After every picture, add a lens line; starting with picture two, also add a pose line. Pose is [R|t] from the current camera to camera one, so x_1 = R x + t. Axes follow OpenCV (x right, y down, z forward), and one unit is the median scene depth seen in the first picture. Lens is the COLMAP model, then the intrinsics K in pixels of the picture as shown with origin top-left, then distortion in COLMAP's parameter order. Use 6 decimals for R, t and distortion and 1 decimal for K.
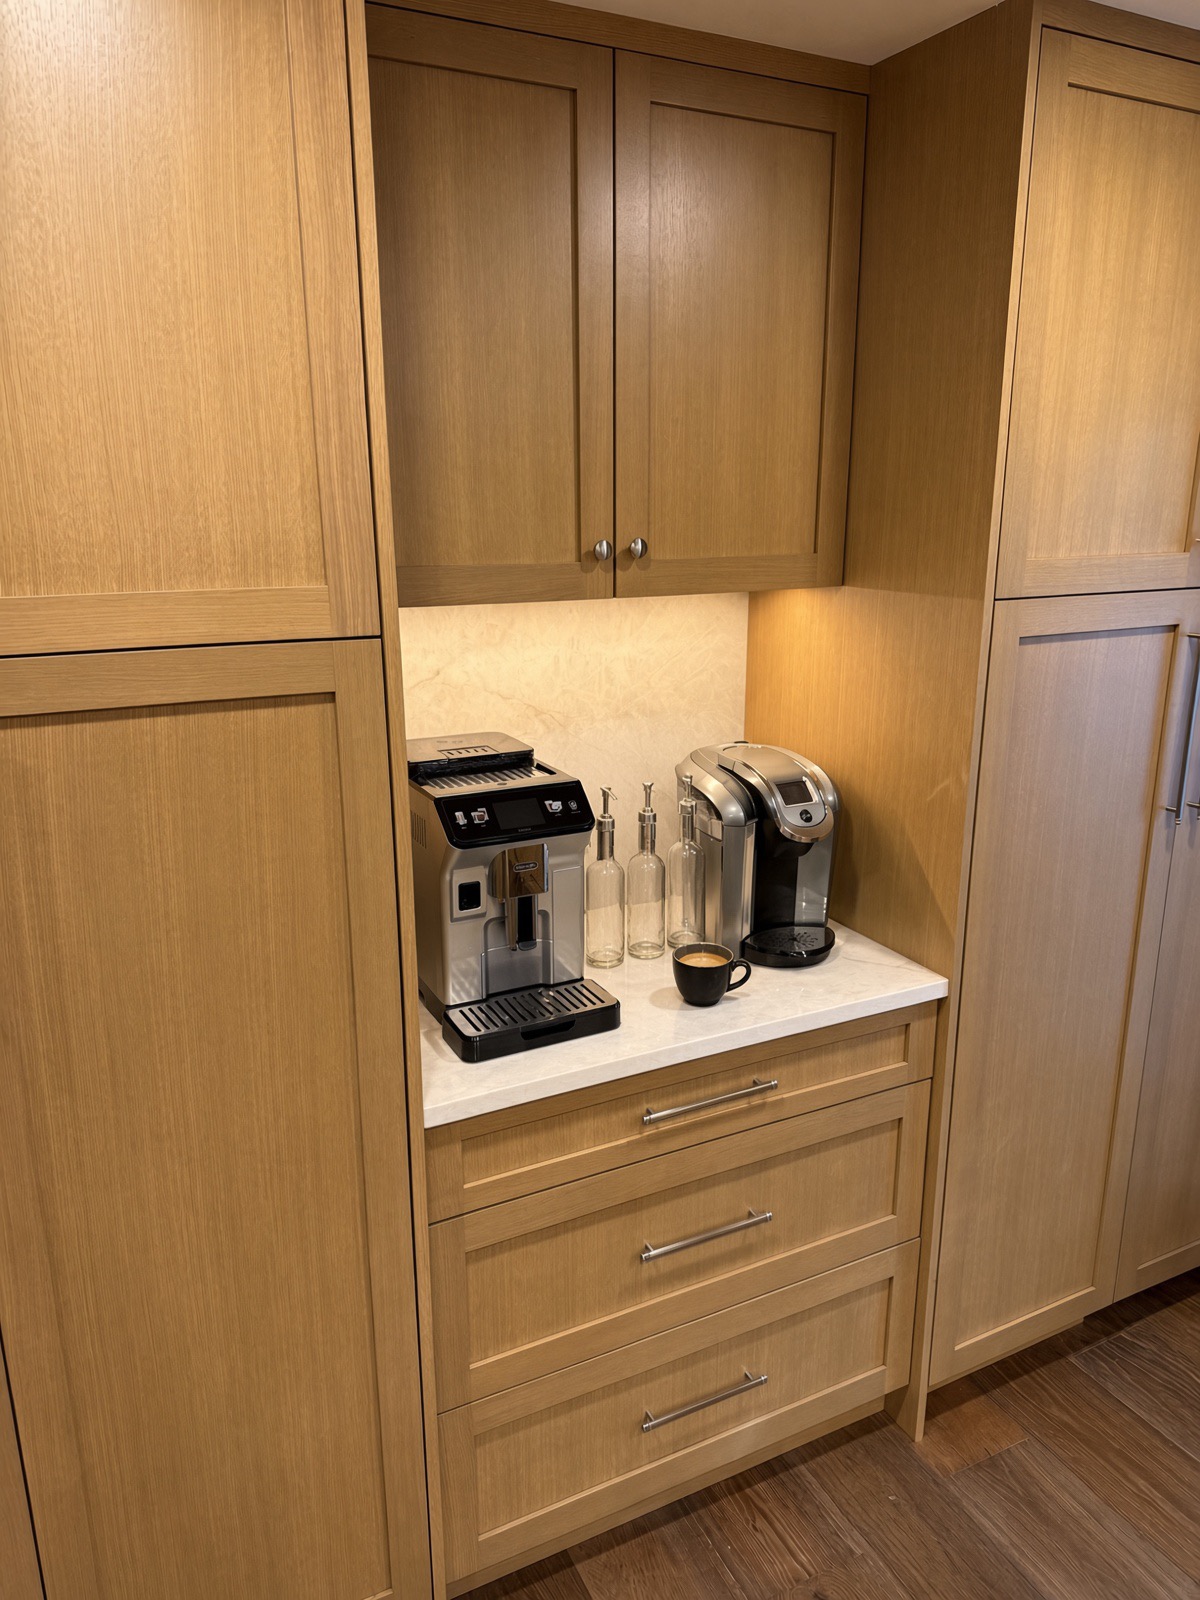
lens RADIAL K [[1093.1, 0, 598.4], [0, 1093.1, 790.4], [0, 0, 1]] dist [0.081491, -0.095307]
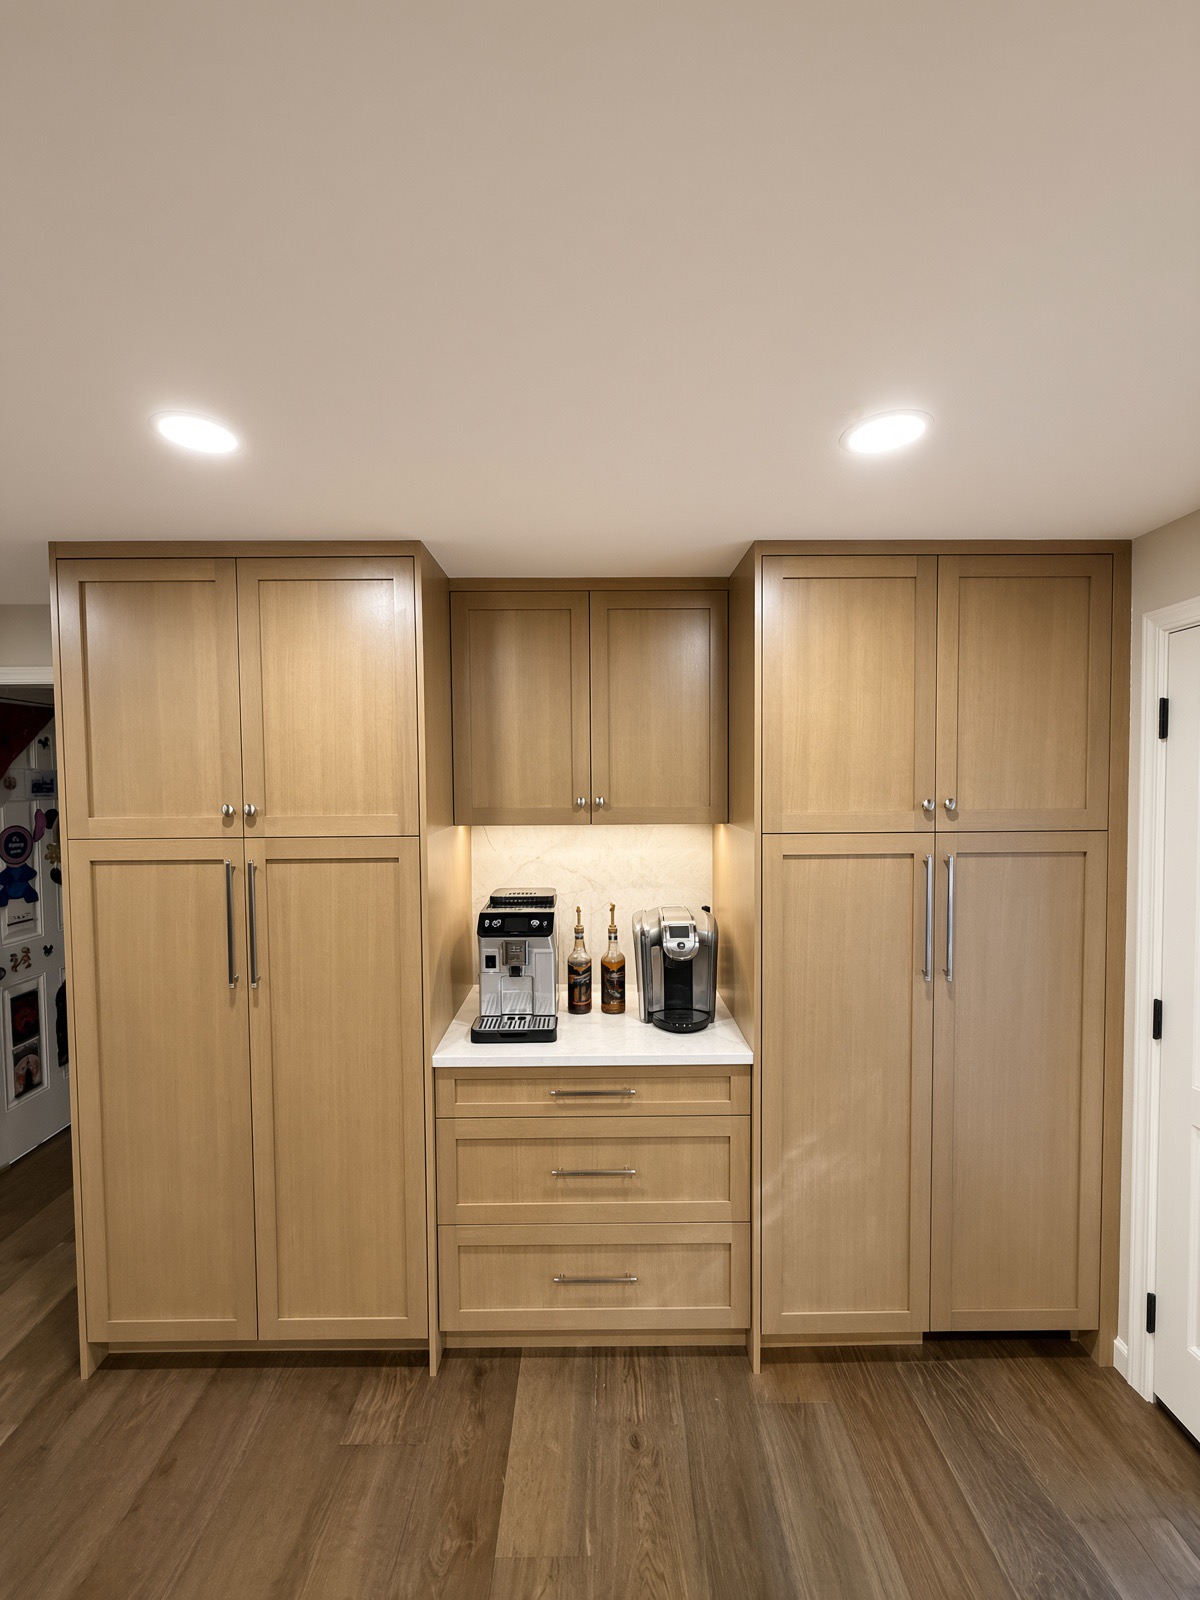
lens RADIAL K [[623.2, 0, 600.0], [0, 623.2, 800.0], [0, 0, 1]] dist [-0.000348, 0.004525]
pose [[0.902269, 0.014127, -0.430943, 0.528326], [-0.108340, 0.974826, -0.194875, 0.003811], [0.417341, 0.222518, 0.881086, -0.034423]]
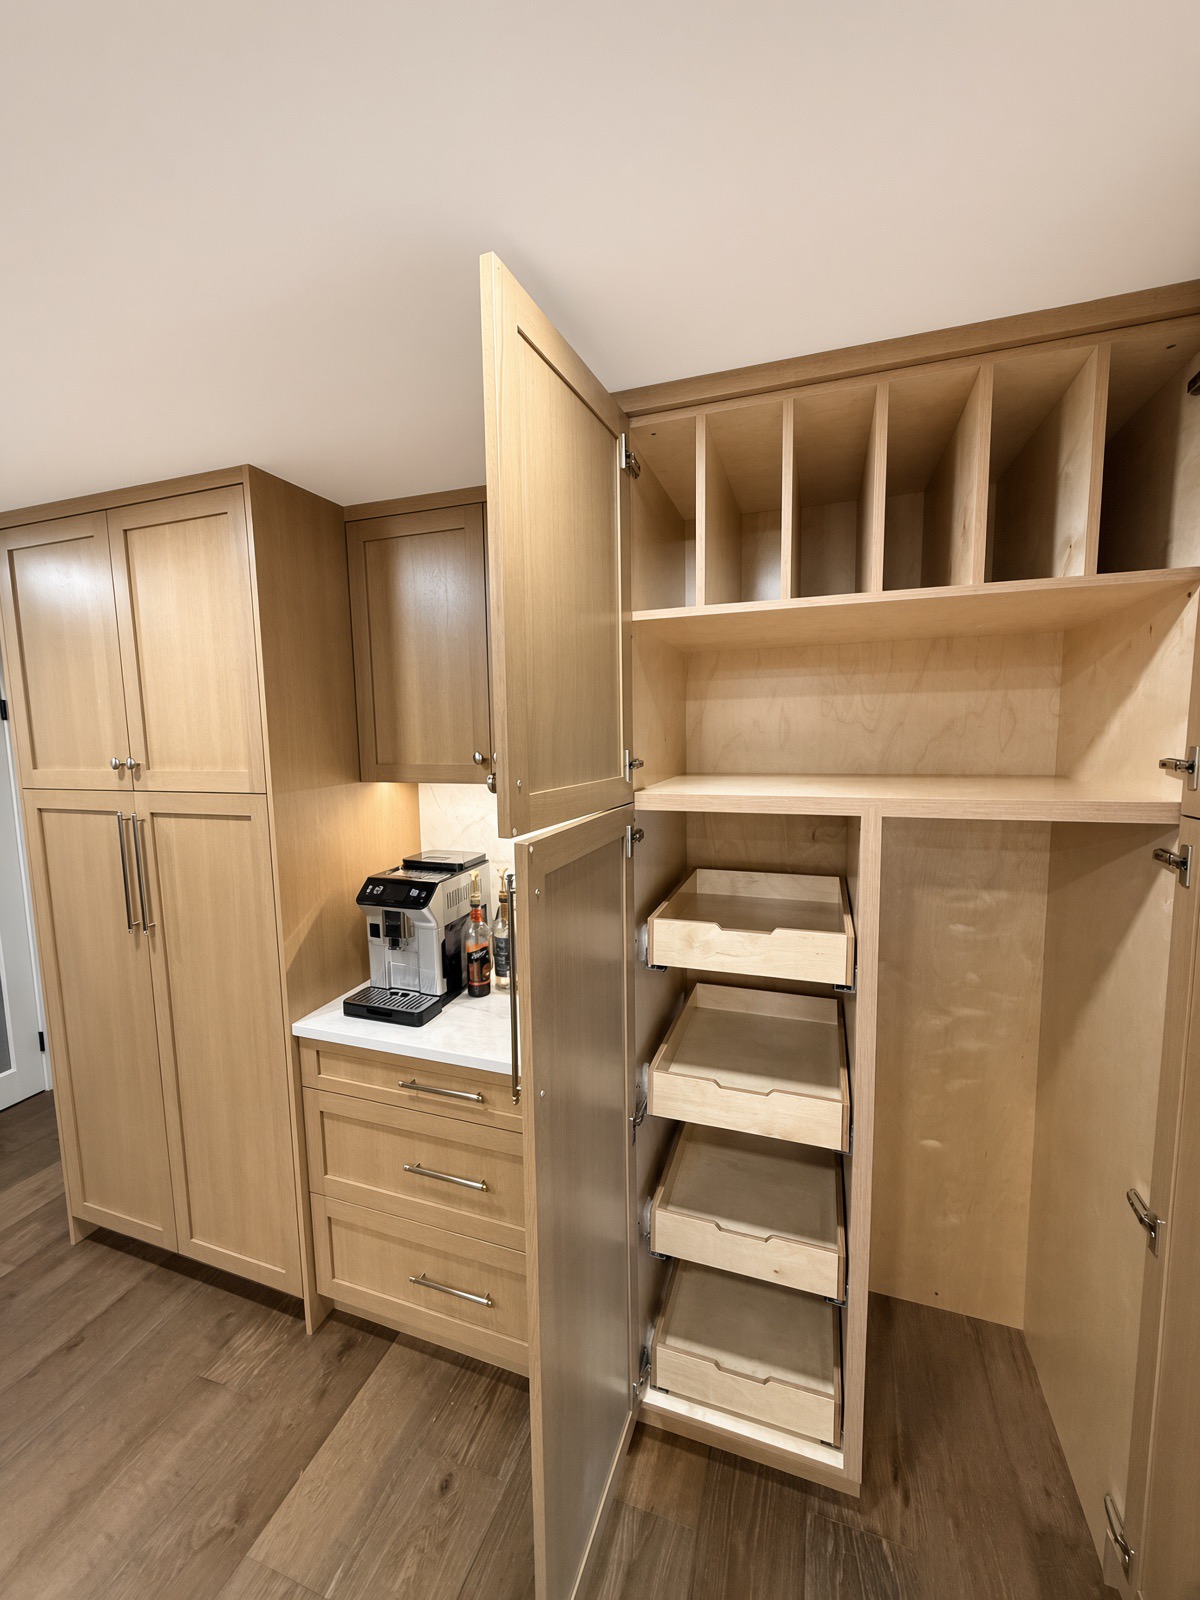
lens RADIAL K [[623.2, 0, 600.0], [0, 623.2, 800.0], [0, 0, 1]] dist [-0.000348, 0.004525]
pose [[0.709831, 0.071133, -0.700771, 0.836517], [-0.170306, 0.982701, -0.072758, -0.107632], [0.683474, 0.170991, 0.709666, 0.404690]]
